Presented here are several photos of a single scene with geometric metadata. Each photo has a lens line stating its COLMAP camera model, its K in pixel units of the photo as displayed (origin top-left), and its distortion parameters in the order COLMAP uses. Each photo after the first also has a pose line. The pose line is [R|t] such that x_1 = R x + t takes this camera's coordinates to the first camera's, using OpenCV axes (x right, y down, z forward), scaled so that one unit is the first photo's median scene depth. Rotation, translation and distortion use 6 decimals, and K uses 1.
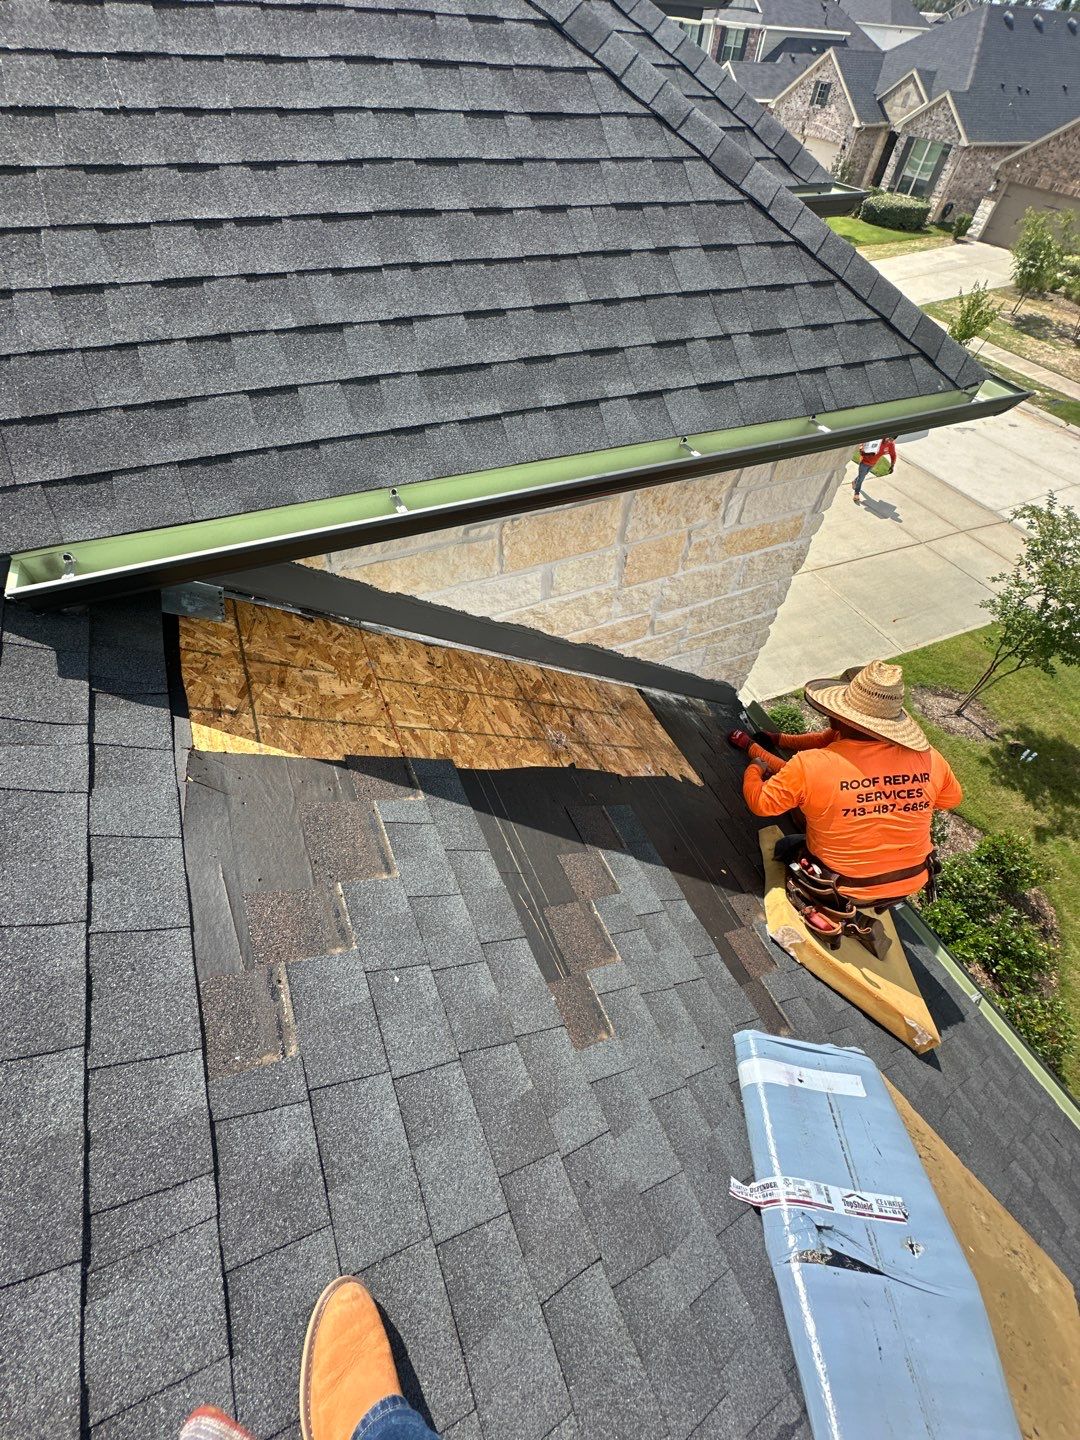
lens RADIAL K [[586.3, 0, 537.4], [0, 586.3, 722.5], [0, 0, 1]] dist [-0.002773, 0.000187]
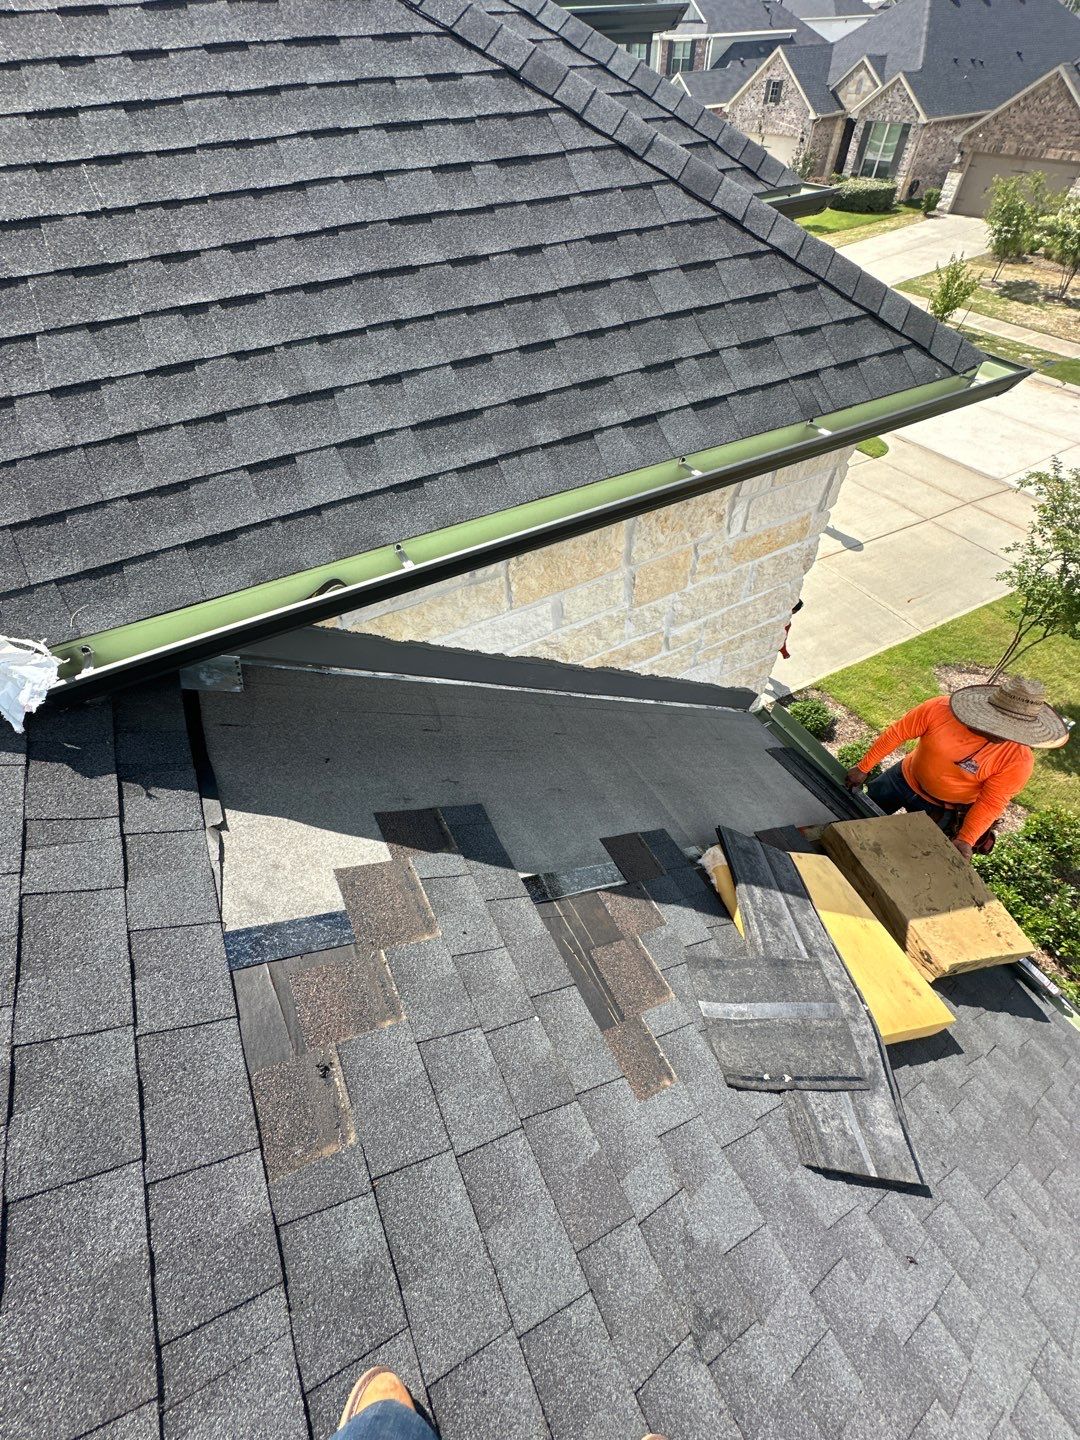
lens RADIAL K [[586.3, 0, 537.4], [0, 586.3, 722.5], [0, 0, 1]] dist [-0.002773, 0.000187]
pose [[0.994538, -0.099886, -0.030277, -0.007983], [0.099087, 0.994717, -0.026846, -0.040433], [0.032798, 0.023700, 0.999181, 0.014635]]
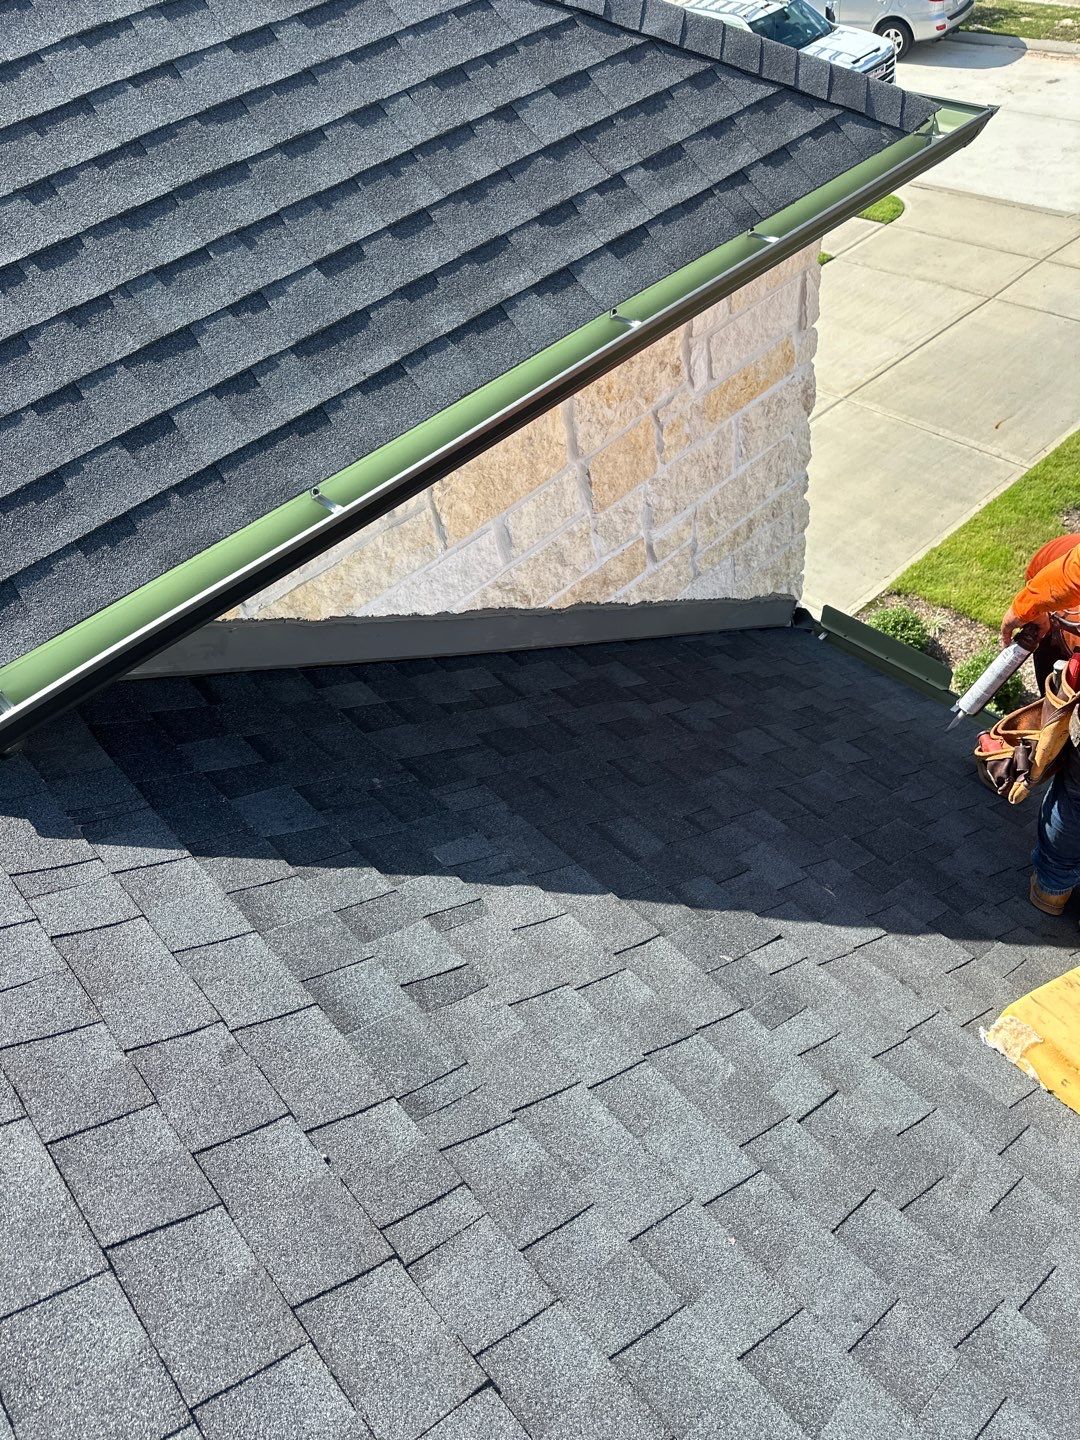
lens RADIAL K [[1029.3, 0, 540.0], [0, 1029.3, 720.0], [0, 0, 1]] dist [0.086899, -0.134328]
pose [[0.933780, -0.352688, 0.060540, -0.133754], [0.356284, 0.932093, -0.065293, 0.102698], [-0.033401, 0.082539, 0.996028, -0.392450]]
